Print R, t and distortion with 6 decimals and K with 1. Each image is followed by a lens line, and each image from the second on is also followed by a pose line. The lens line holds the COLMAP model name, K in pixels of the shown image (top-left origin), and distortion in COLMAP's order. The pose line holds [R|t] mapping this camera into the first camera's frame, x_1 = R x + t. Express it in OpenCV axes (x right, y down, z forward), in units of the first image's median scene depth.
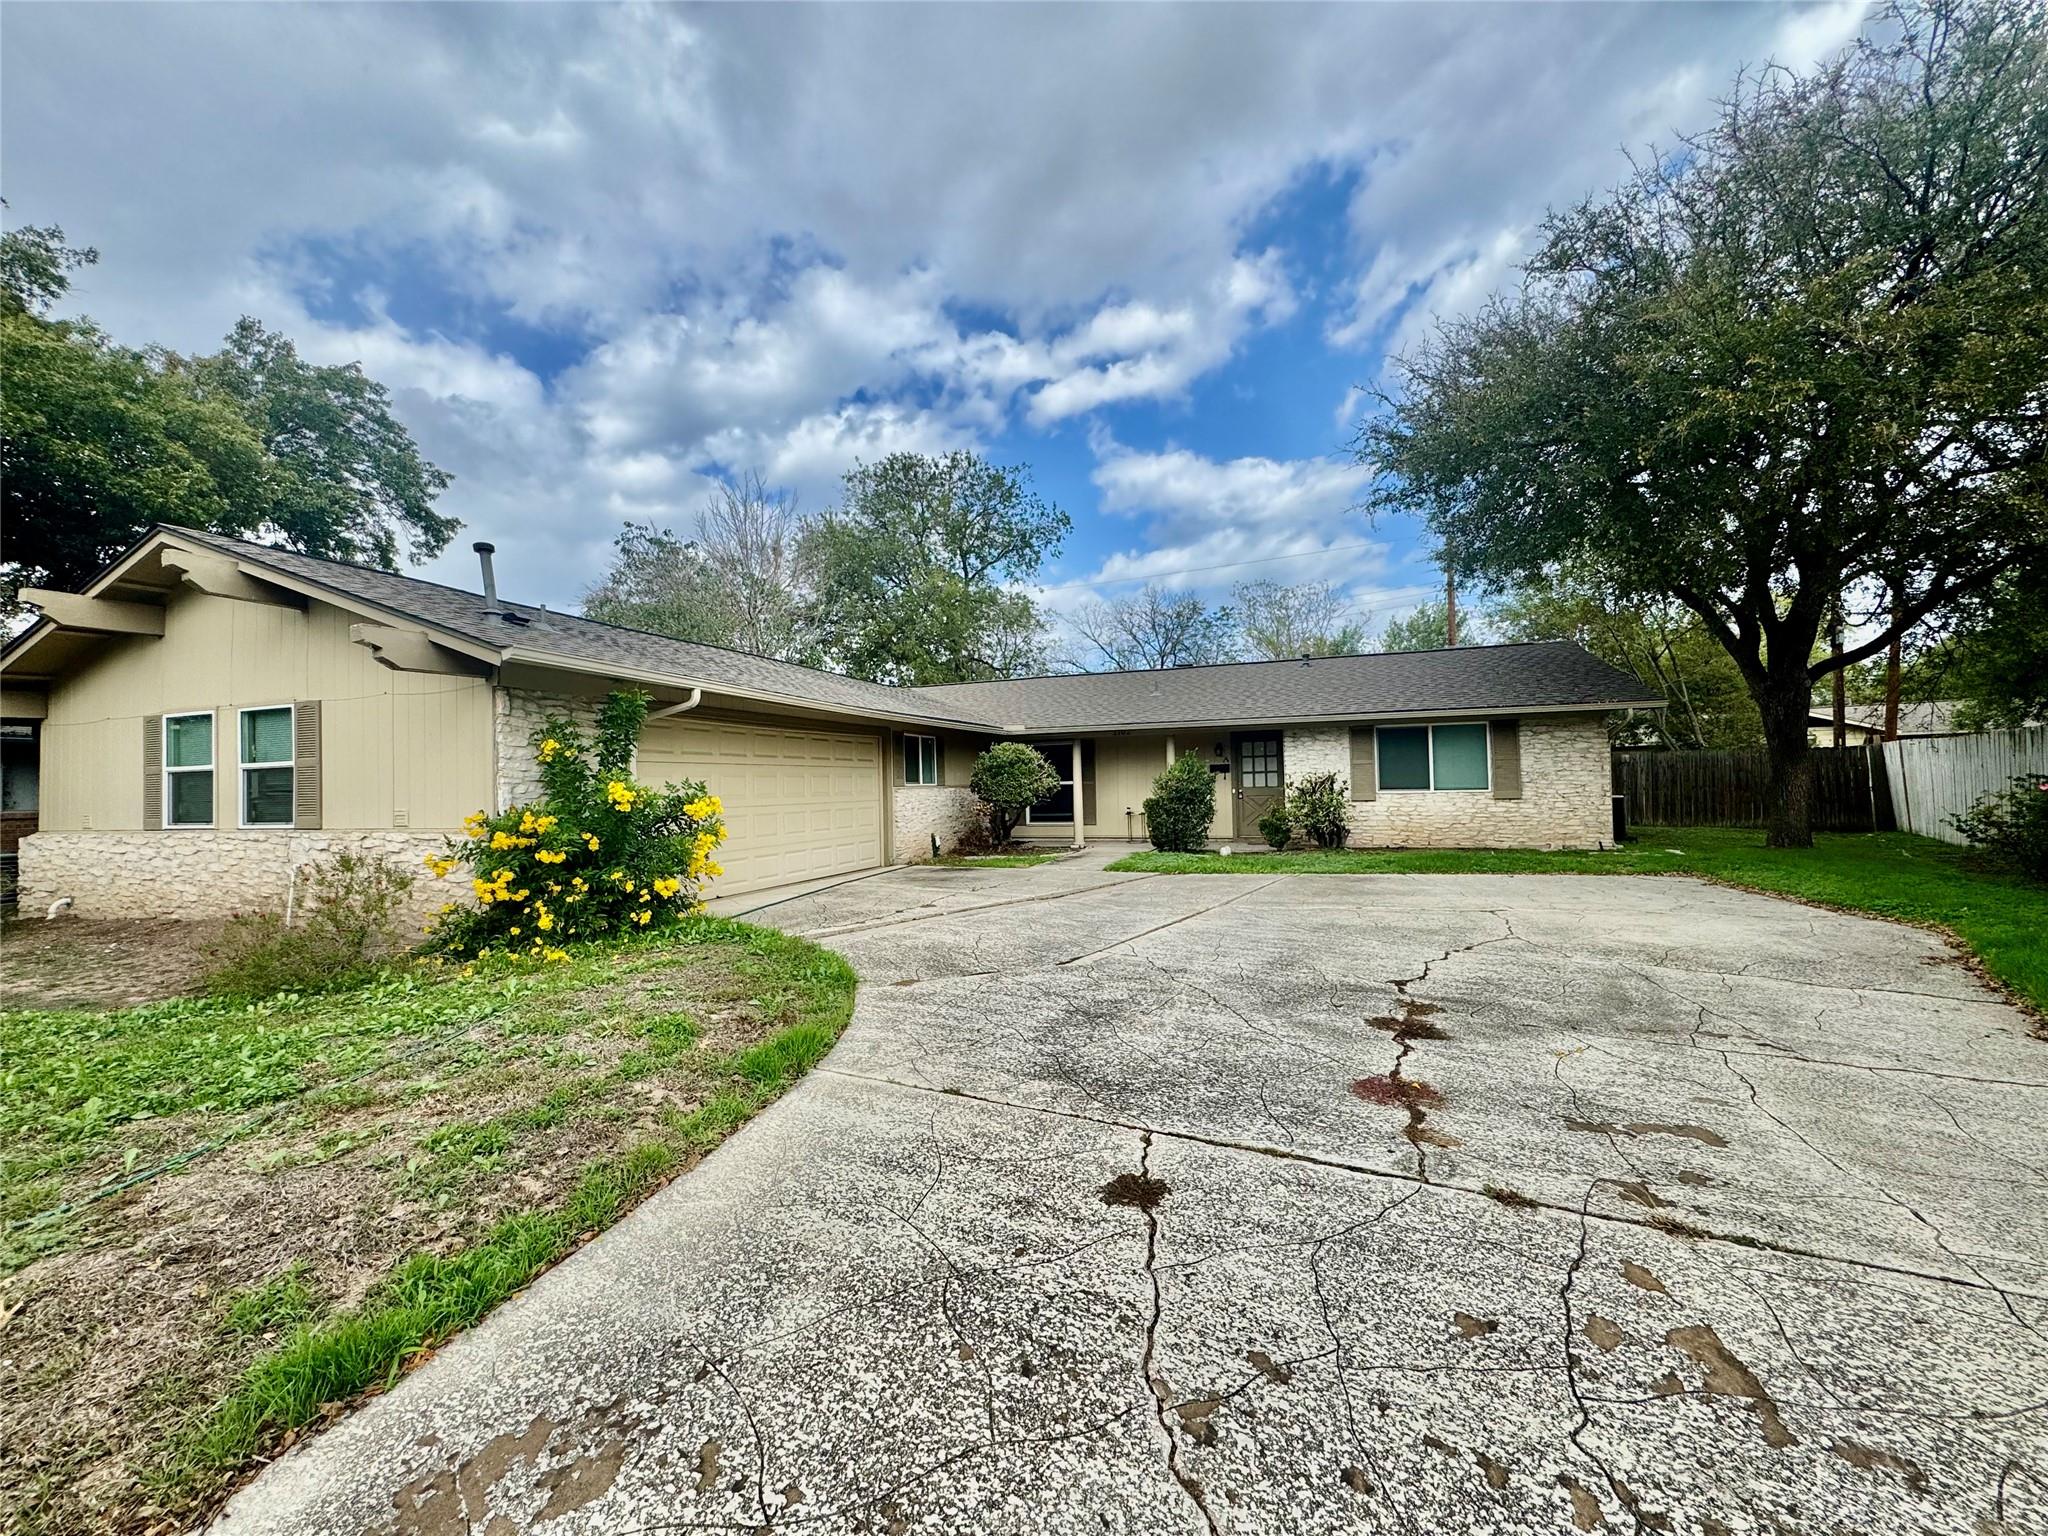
lens RADIAL K [[817.8, 0, 1029.4], [0, 817.8, 764.1], [0, 0, 1]] dist [-0.002977, -0.000229]
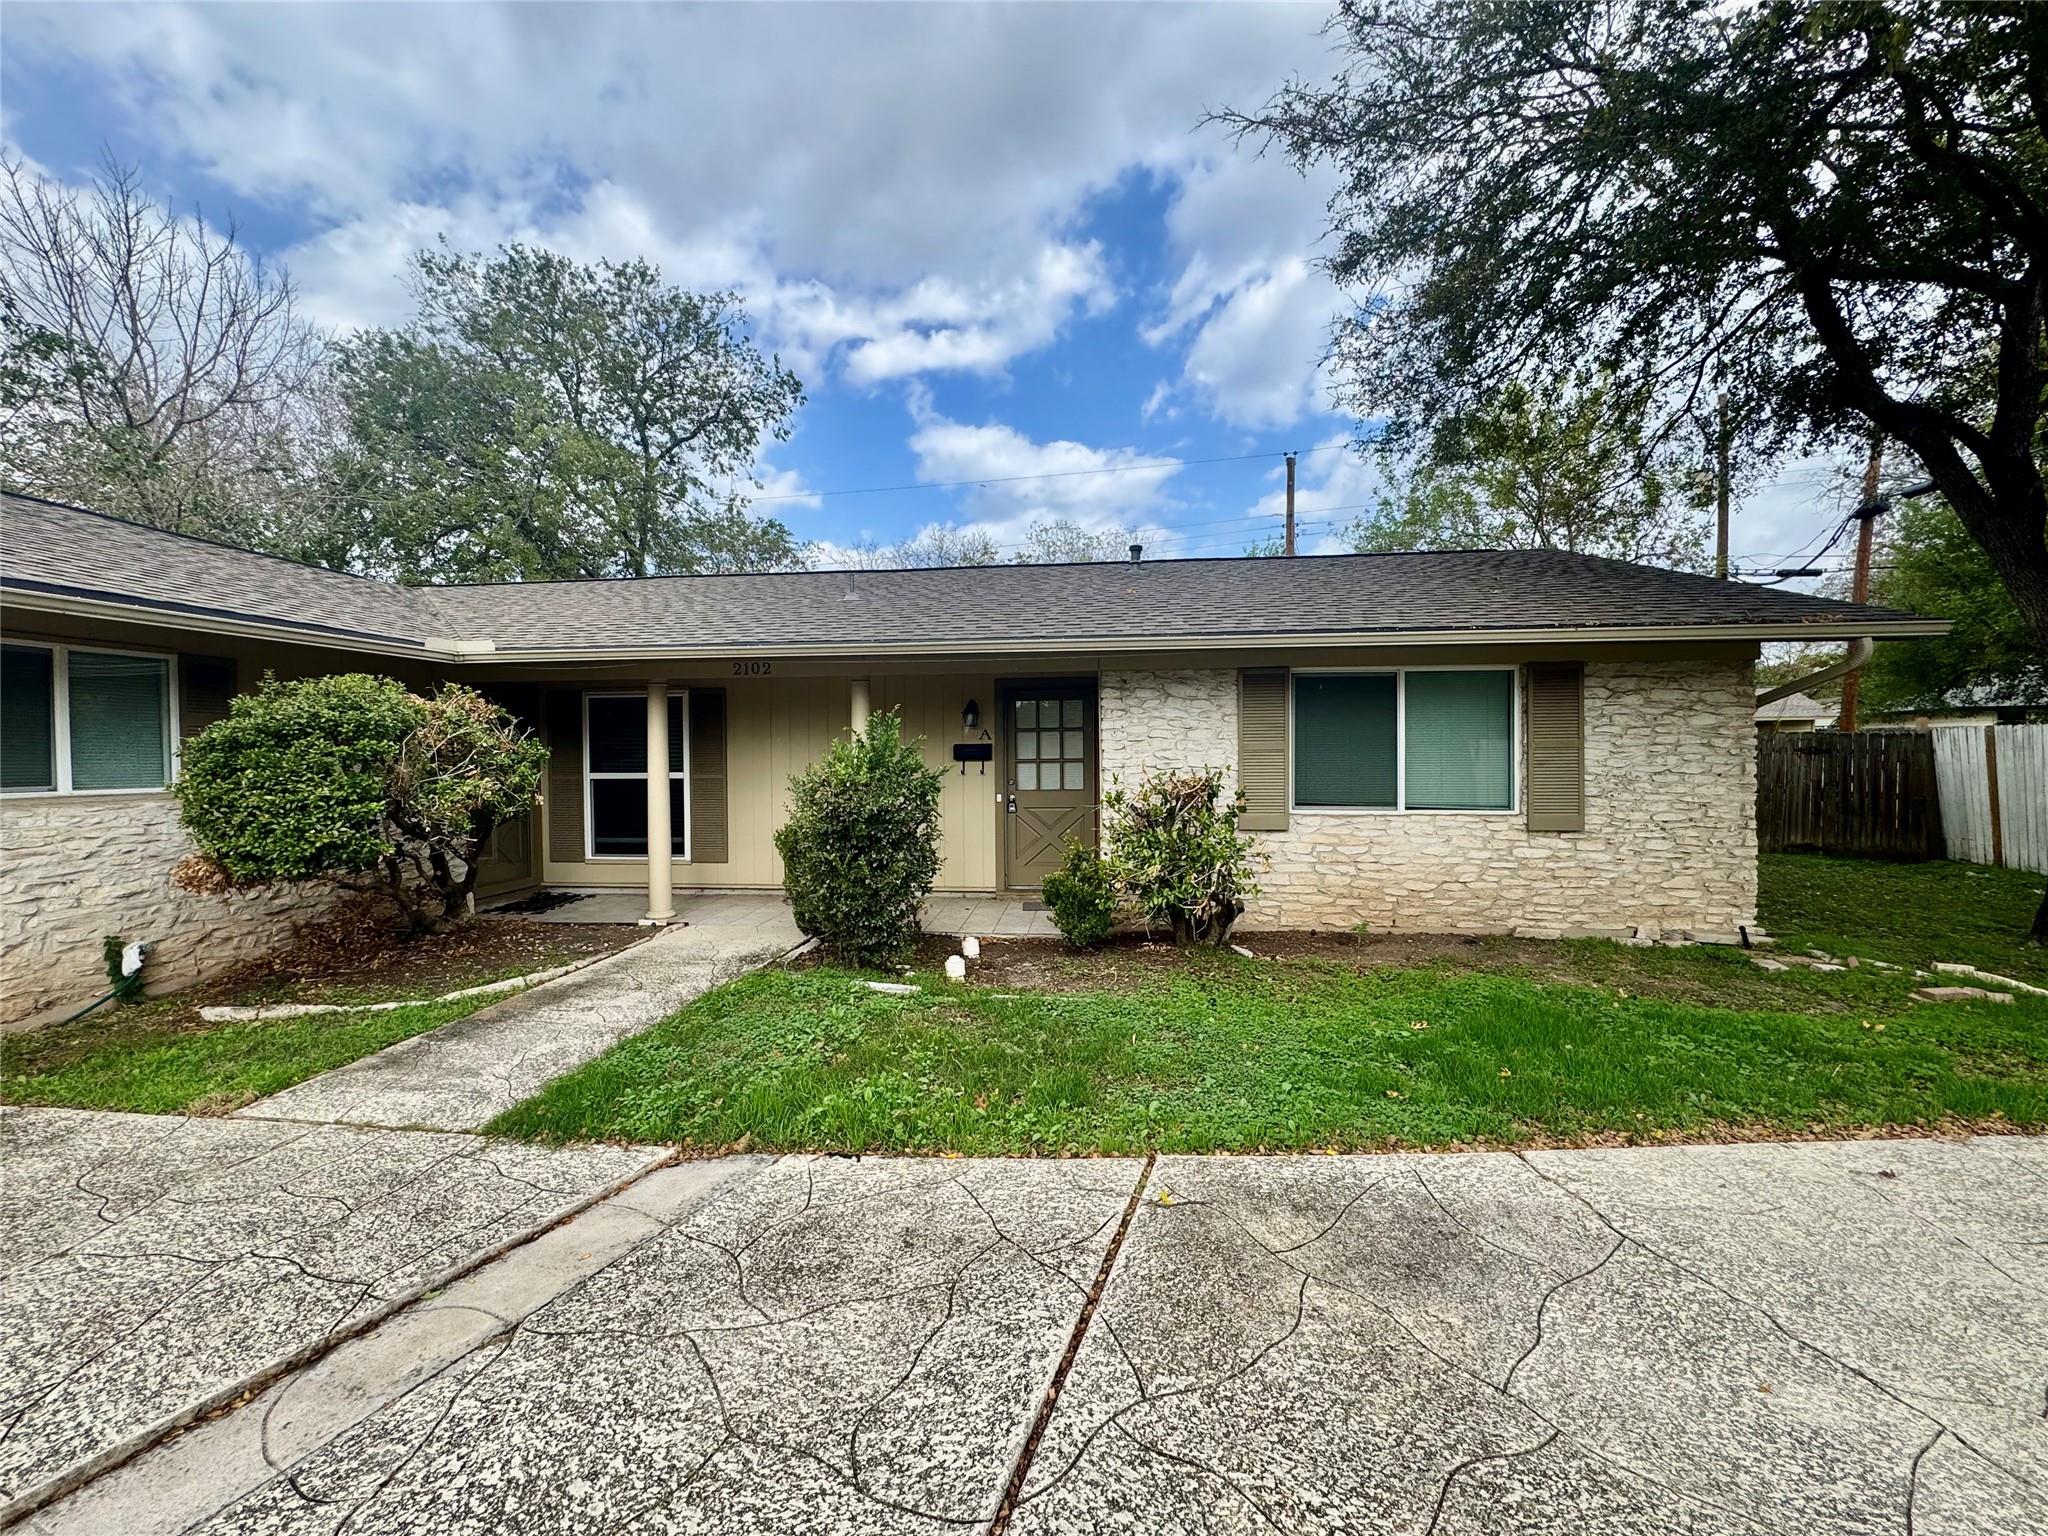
lens RADIAL K [[817.8, 0, 1029.4], [0, 817.8, 764.1], [0, 0, 1]] dist [-0.002977, -0.000229]
pose [[0.974150, 0.012568, 0.225553, 0.178026], [-0.020355, 0.999273, 0.032228, -0.004531], [-0.224984, -0.035986, 0.973698, 0.587267]]
